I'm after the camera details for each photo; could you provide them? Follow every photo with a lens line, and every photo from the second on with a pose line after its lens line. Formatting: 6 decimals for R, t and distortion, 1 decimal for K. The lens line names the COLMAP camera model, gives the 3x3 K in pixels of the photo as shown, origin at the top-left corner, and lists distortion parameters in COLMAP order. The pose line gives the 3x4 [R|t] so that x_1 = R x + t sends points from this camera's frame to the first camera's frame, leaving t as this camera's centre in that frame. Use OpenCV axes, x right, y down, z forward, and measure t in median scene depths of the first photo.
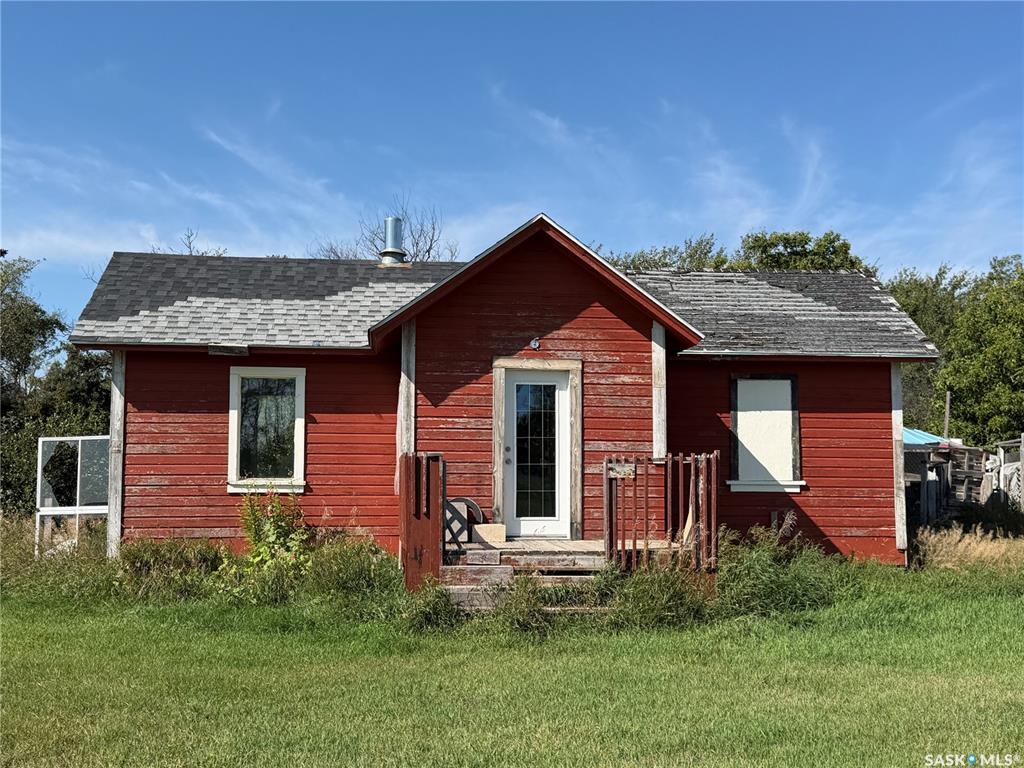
lens RADIAL K [[1180.1, 0, 512.1], [0, 1180.1, 383.6], [0, 0, 1]] dist [0.091967, 0.000000]
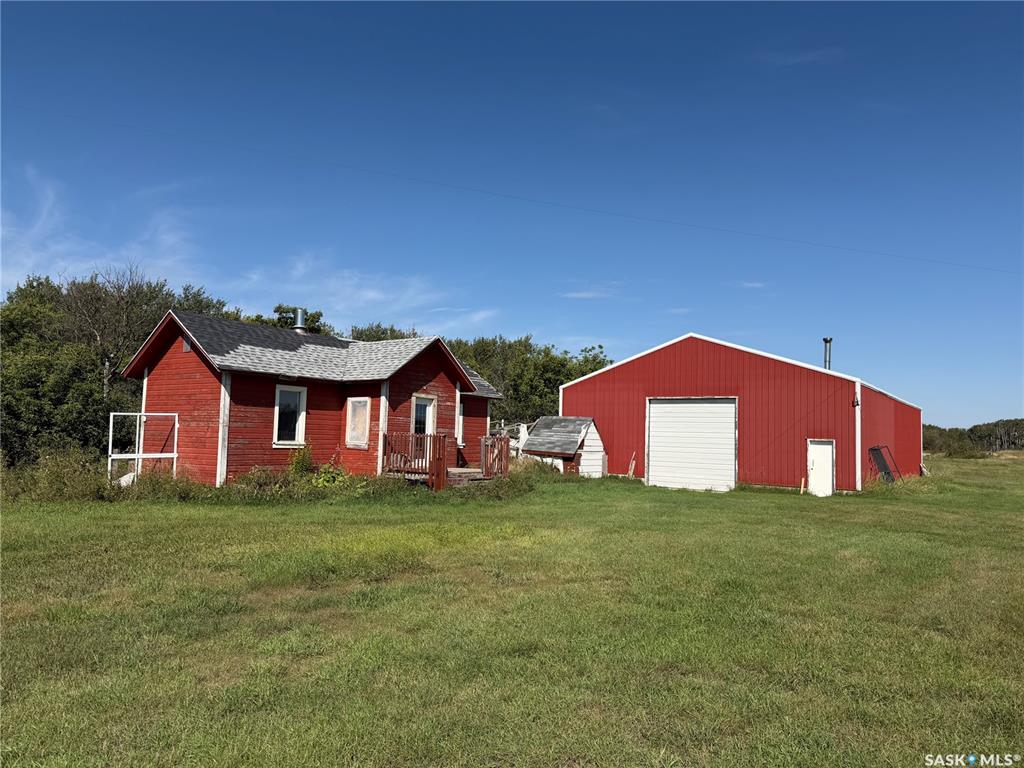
lens RADIAL K [[722.7, 0, 515.1], [0, 722.7, 382.6], [0, 0, 1]] dist [0.036063, -0.042507]
pose [[0.663490, 0.072002, 0.744712, -0.875665], [-0.083675, 0.996255, -0.021774, -0.024334], [-0.743491, -0.047867, 0.667030, -0.108557]]
